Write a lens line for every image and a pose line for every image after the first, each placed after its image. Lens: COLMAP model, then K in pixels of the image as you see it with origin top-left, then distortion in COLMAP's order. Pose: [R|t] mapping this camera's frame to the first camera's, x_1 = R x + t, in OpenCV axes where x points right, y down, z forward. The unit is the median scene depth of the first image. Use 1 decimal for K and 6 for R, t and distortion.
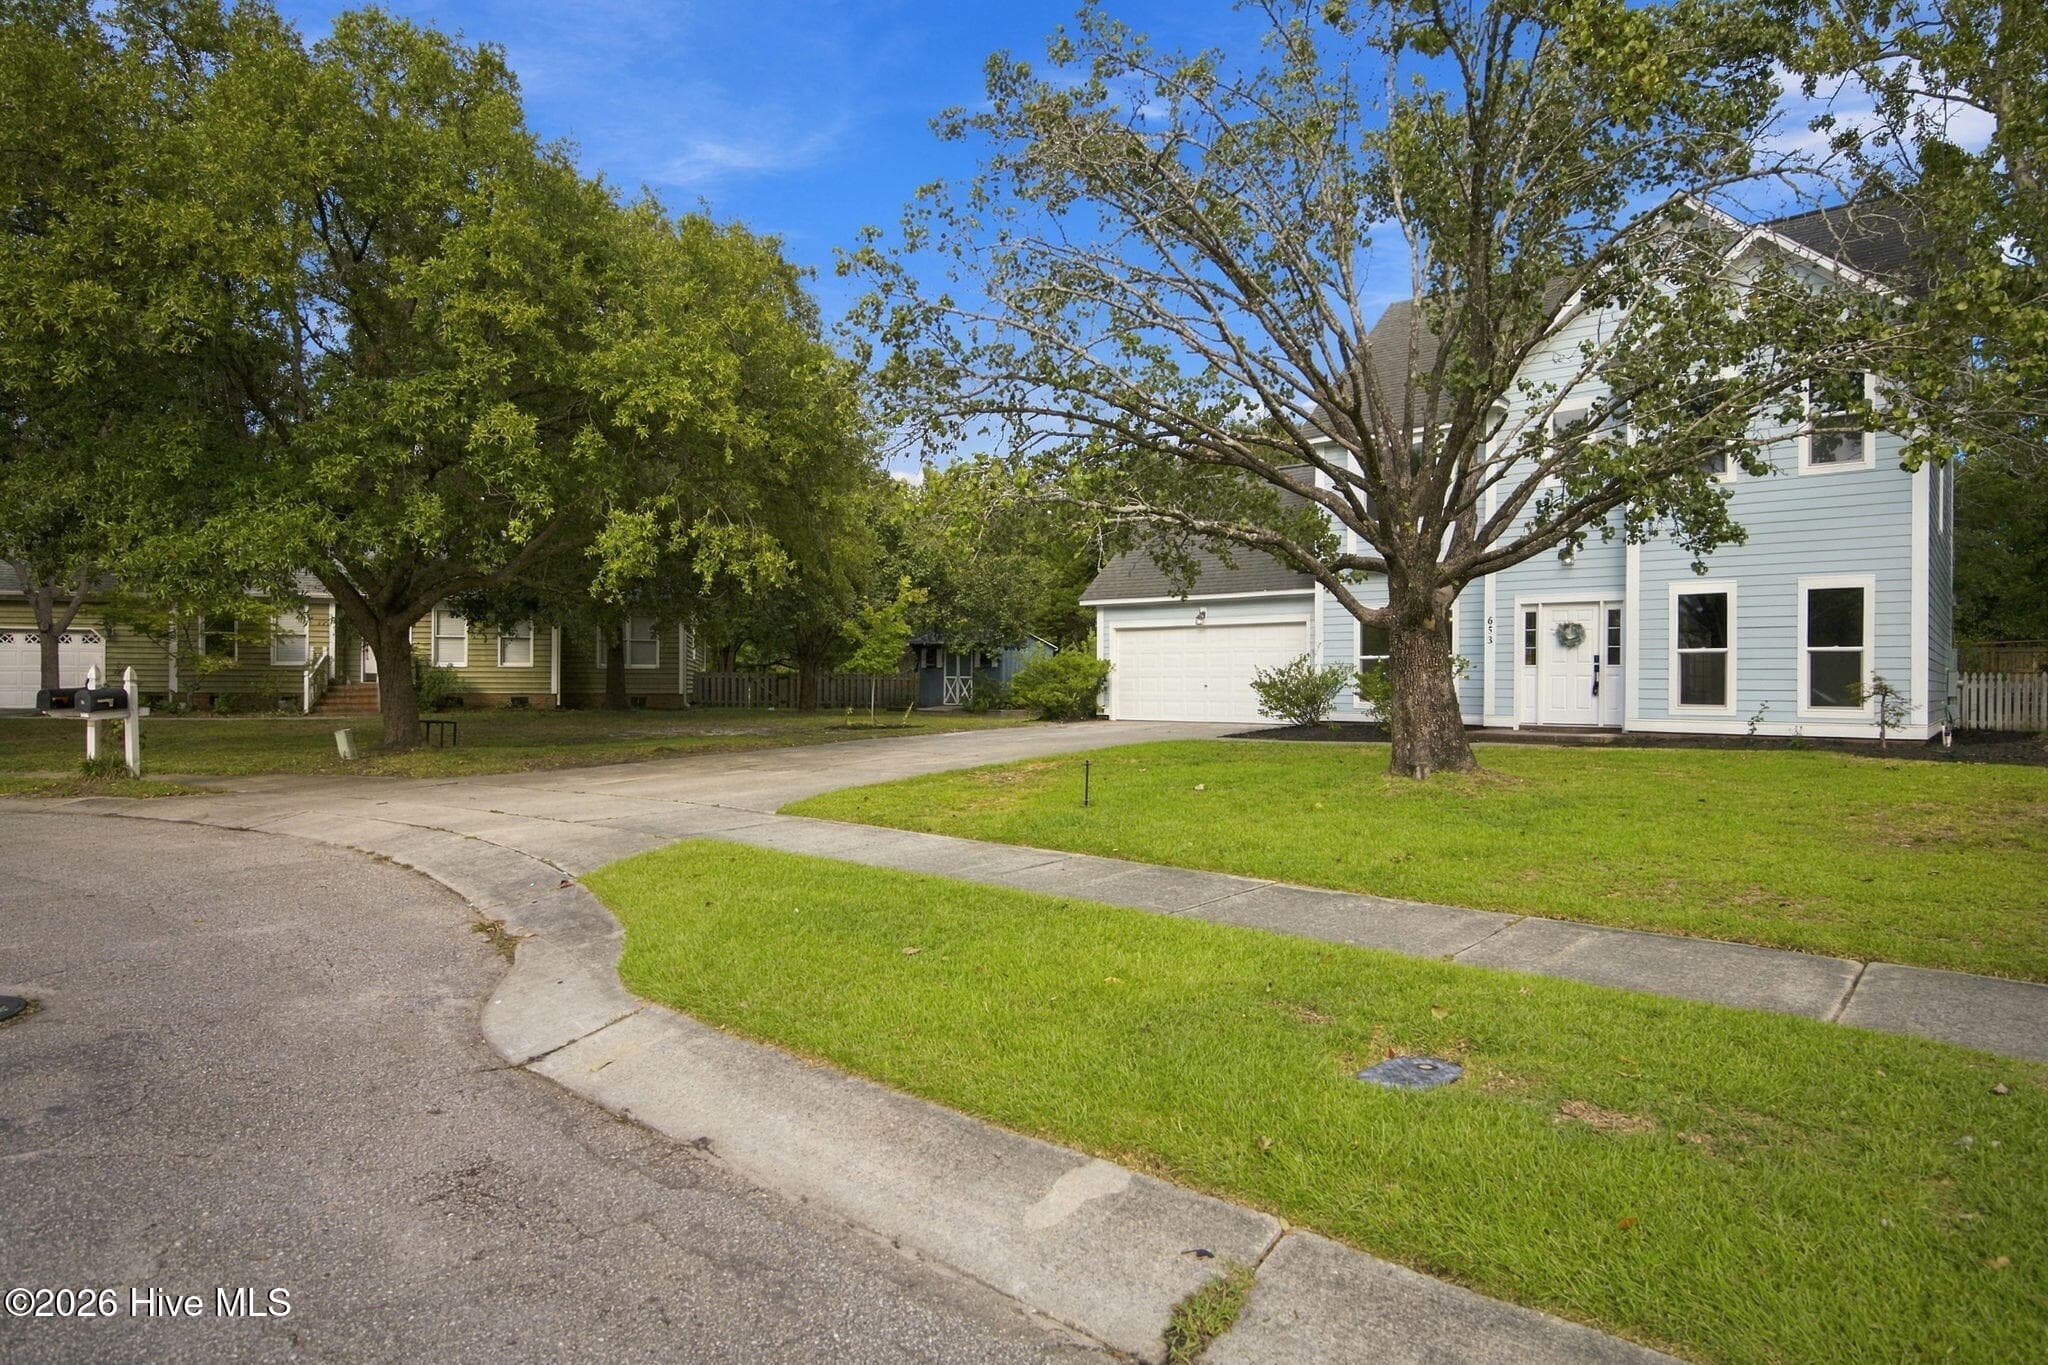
lens RADIAL K [[1195.6, 0, 983.8], [0, 1195.6, 686.0], [0, 0, 1]] dist [-0.007748, -0.001721]
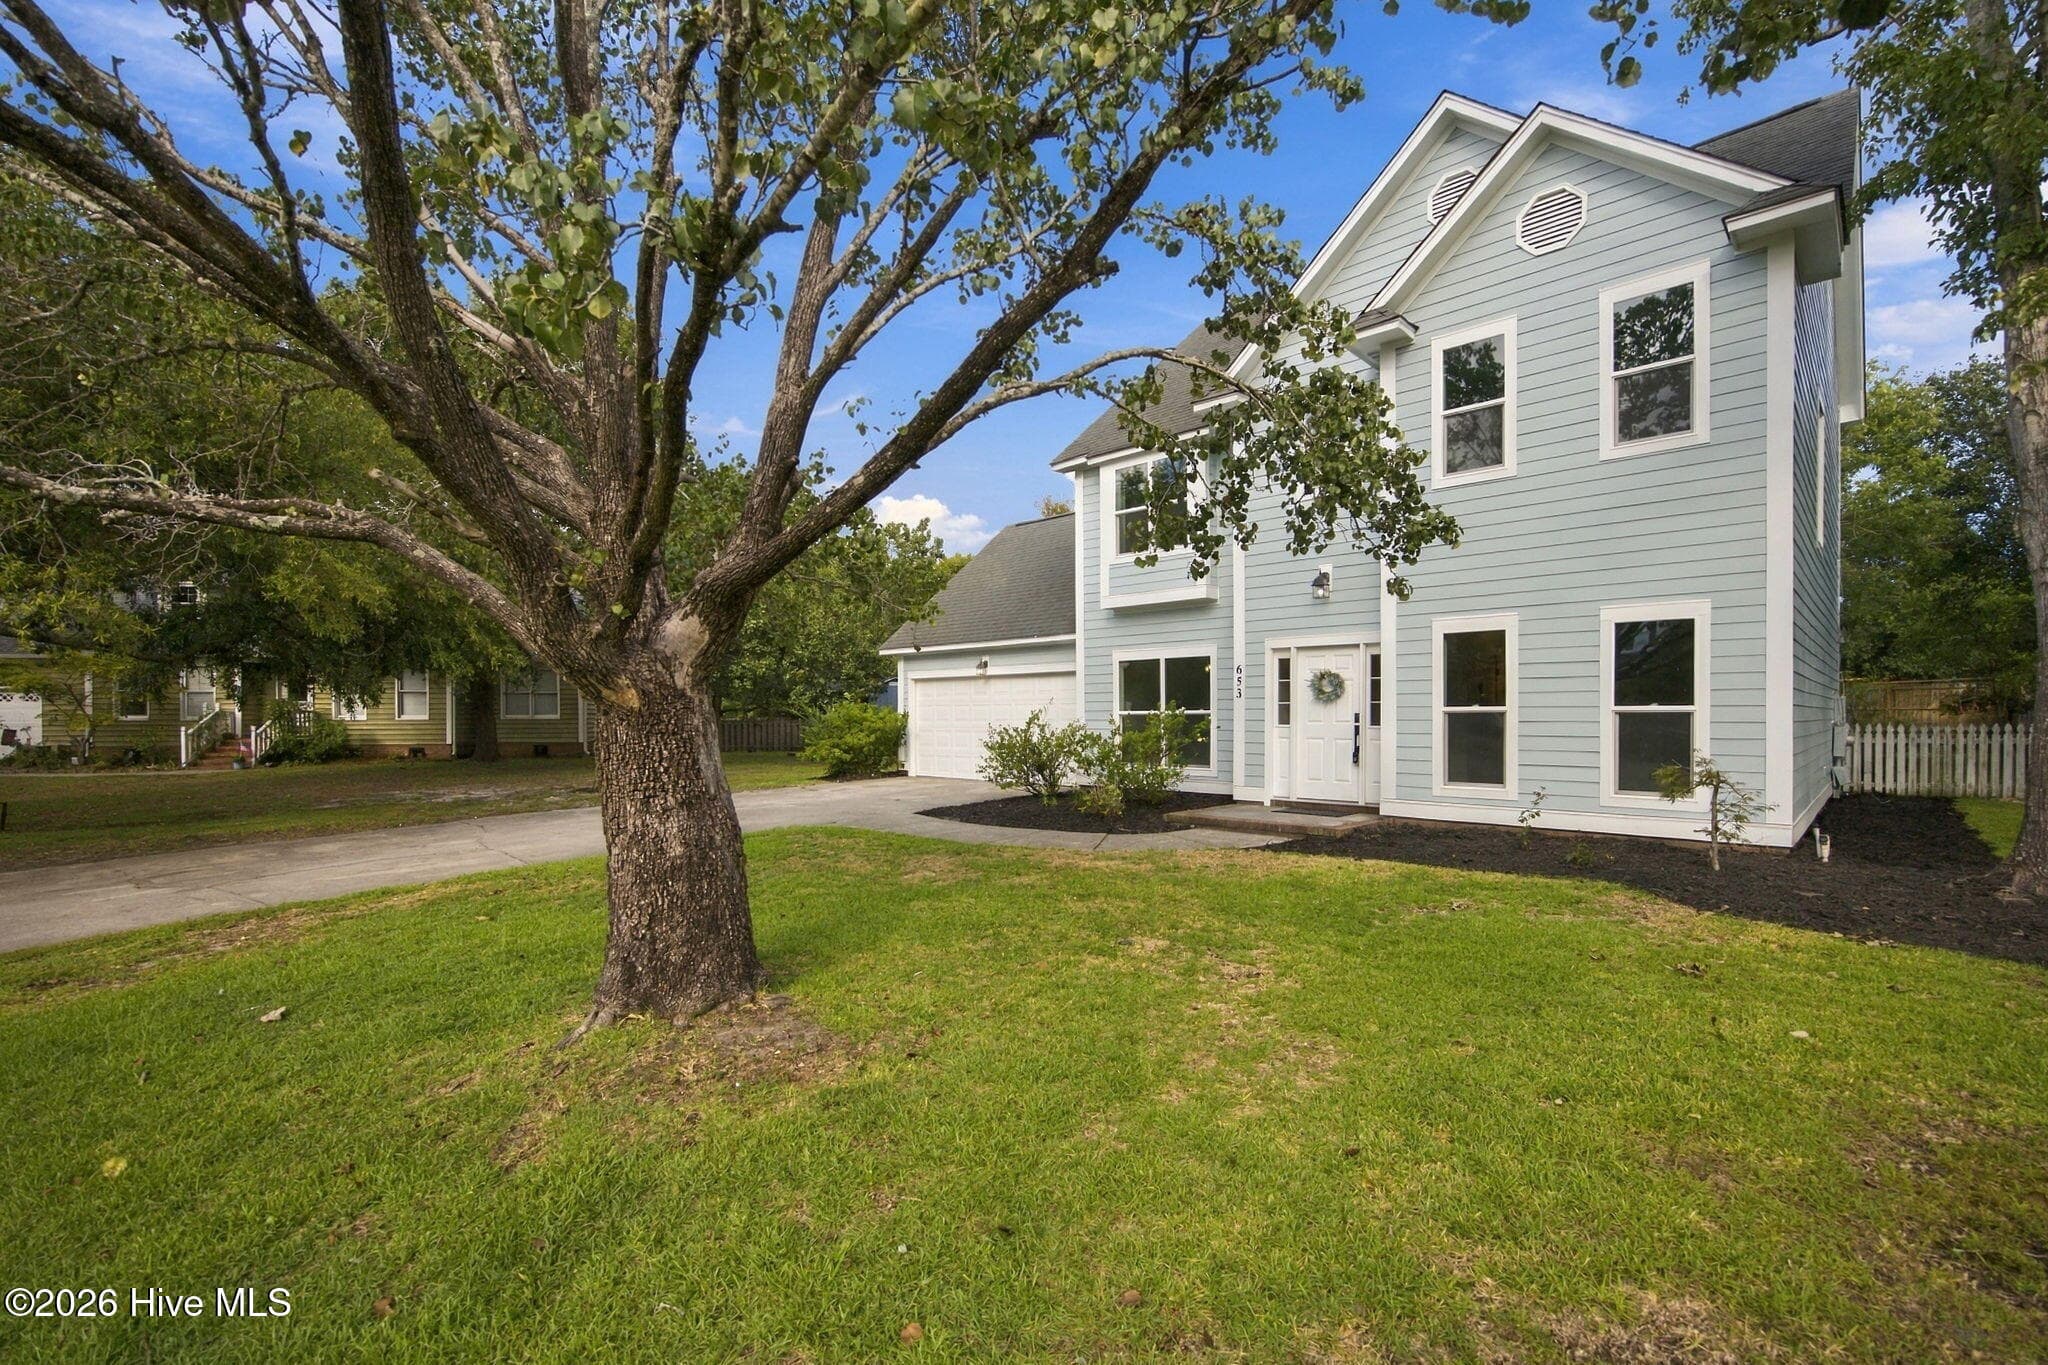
lens RADIAL K [[916.6, 0, 1020.4], [0, 916.6, 725.1], [0, 0, 1]] dist [-0.001560, -0.000178]
pose [[0.998539, -0.007444, -0.053523, 0.295300], [0.008008, 0.999914, 0.010338, -0.023376], [0.053442, -0.010752, 0.998513, 0.352770]]
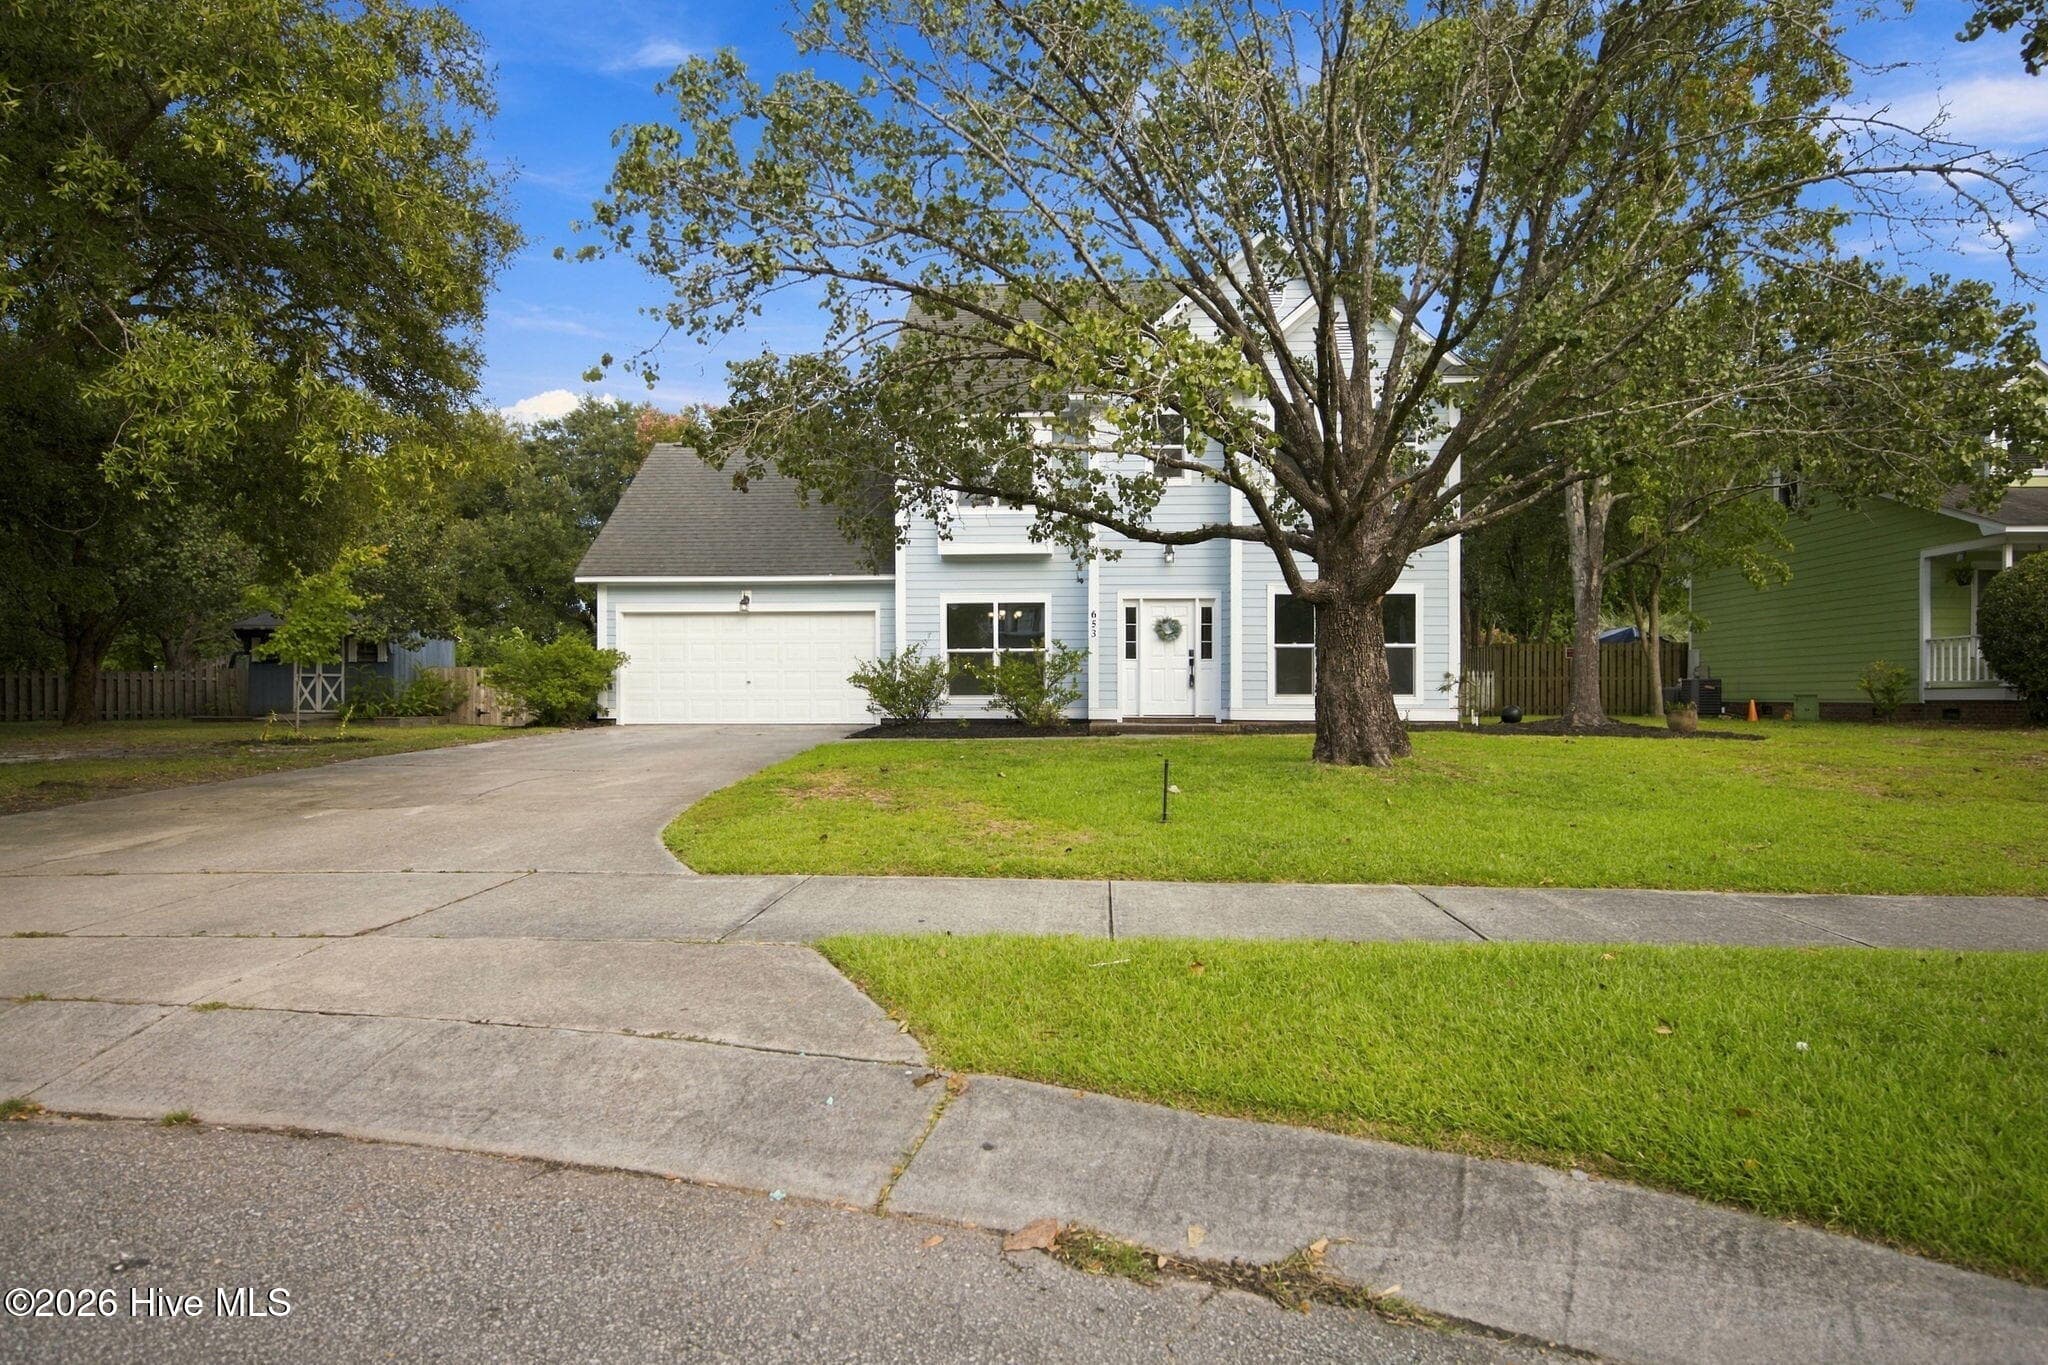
lens RADIAL K [[1172.5, 0, 1024.4], [0, 1172.5, 696.4], [0, 0, 1]] dist [-0.001267, 0.000469]
pose [[0.777951, -0.006551, 0.628291, -0.231617], [0.005613, 0.999978, 0.003477, 0.010252], [-0.628300, 0.000822, 0.777971, 0.257622]]
